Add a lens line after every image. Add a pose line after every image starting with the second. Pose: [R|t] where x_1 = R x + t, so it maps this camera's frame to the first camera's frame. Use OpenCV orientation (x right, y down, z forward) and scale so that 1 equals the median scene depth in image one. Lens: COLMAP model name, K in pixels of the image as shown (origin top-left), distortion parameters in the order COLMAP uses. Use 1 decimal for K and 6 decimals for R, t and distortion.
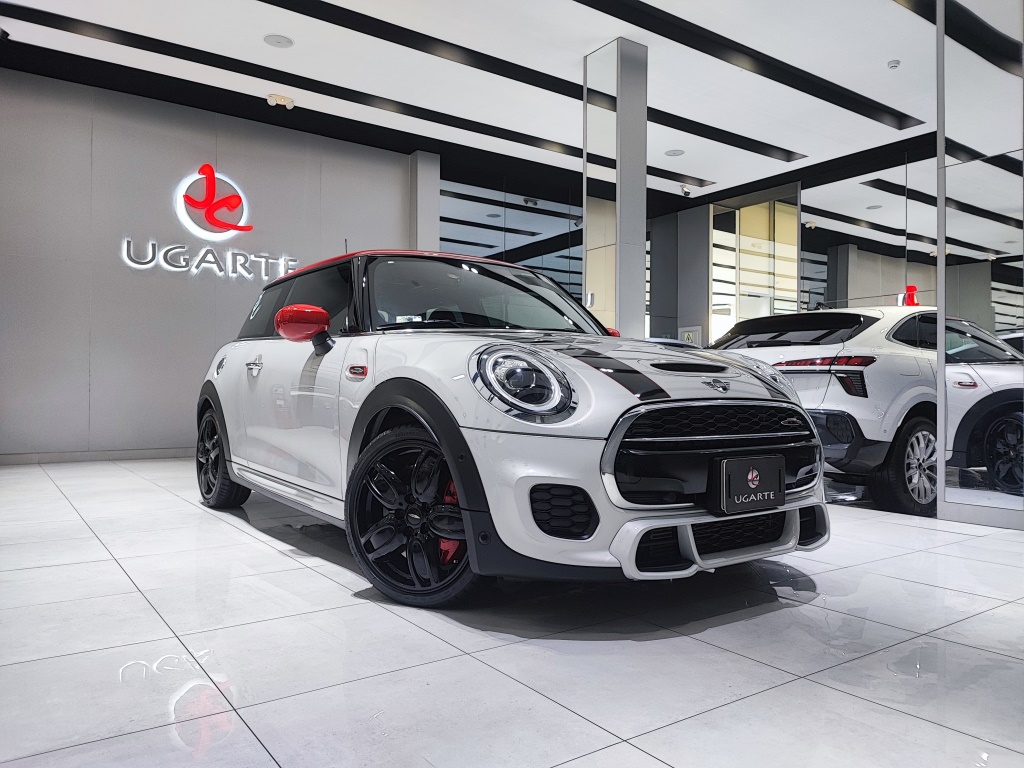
lens RADIAL K [[738.8, 0, 522.3], [0, 738.8, 376.6], [0, 0, 1]] dist [0.031345, -0.026095]
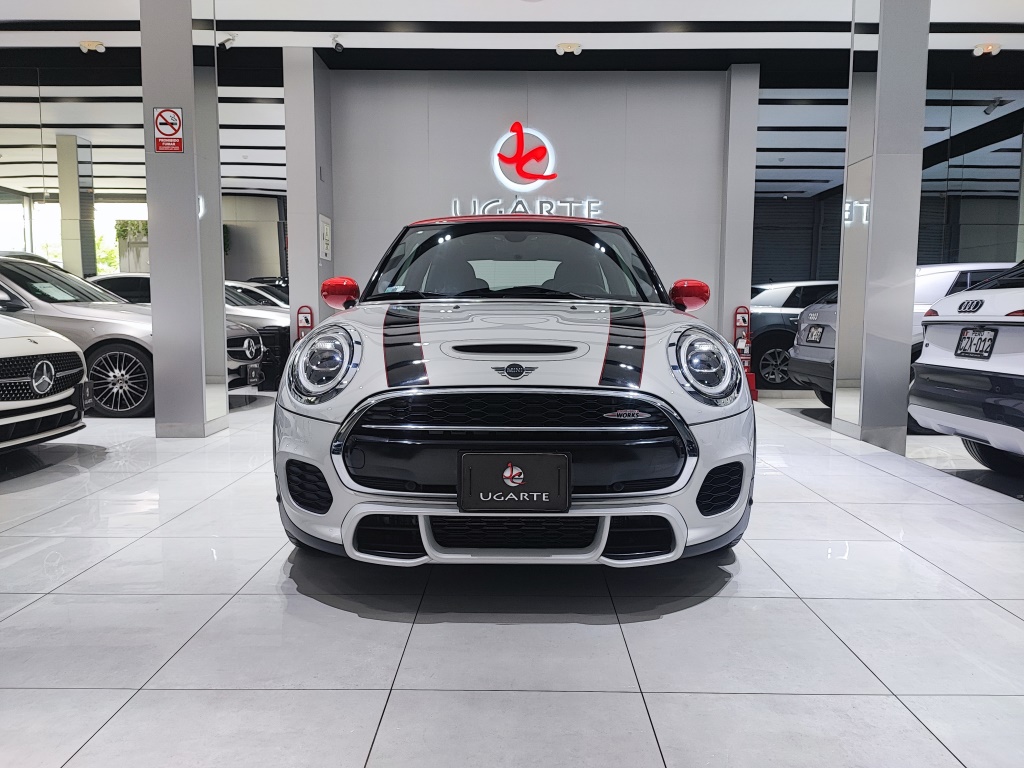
lens RADIAL K [[738.8, 0, 518.6], [0, 738.8, 378.1], [0, 0, 1]] dist [0.031345, -0.026095]
pose [[0.810735, 0.050464, -0.583235, 0.569142], [0.013021, 0.994477, 0.104147, -0.052079], [0.585269, -0.092030, 0.805600, 0.192273]]
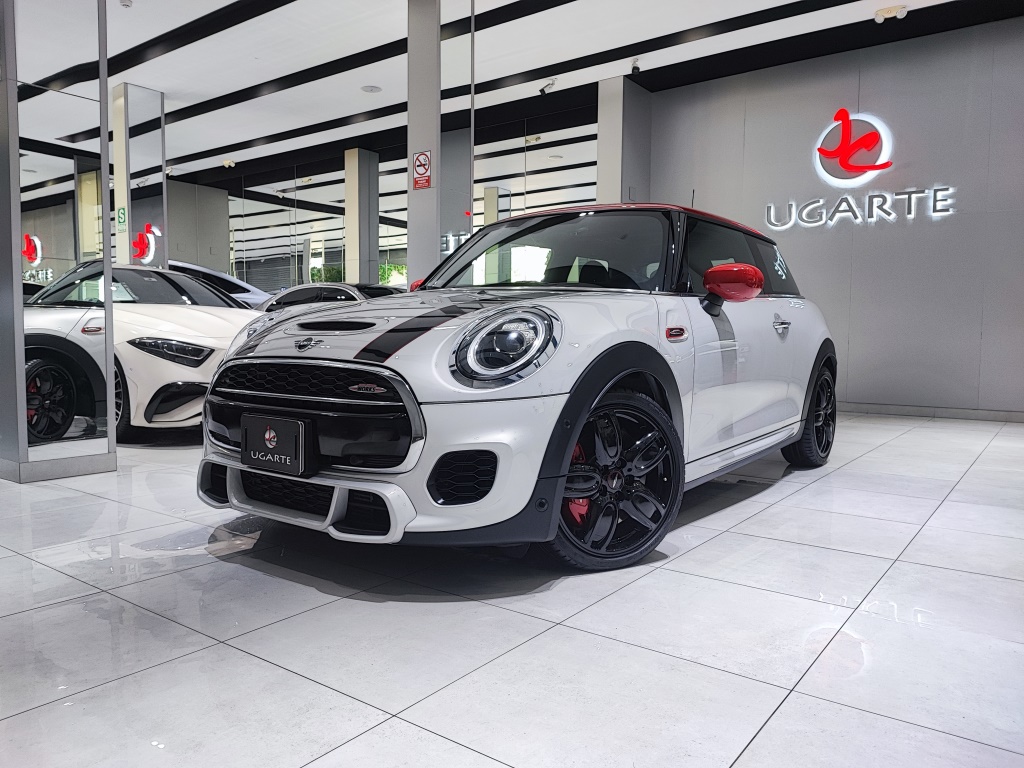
lens RADIAL K [[738.8, 0, 519.8], [0, 738.8, 387.5], [0, 0, 1]] dist [0.031345, -0.026095]
pose [[0.310328, 0.059679, -0.948754, 0.914948], [0.016553, 0.997537, 0.068162, 0.005791], [0.950485, -0.036857, 0.308576, 0.691673]]
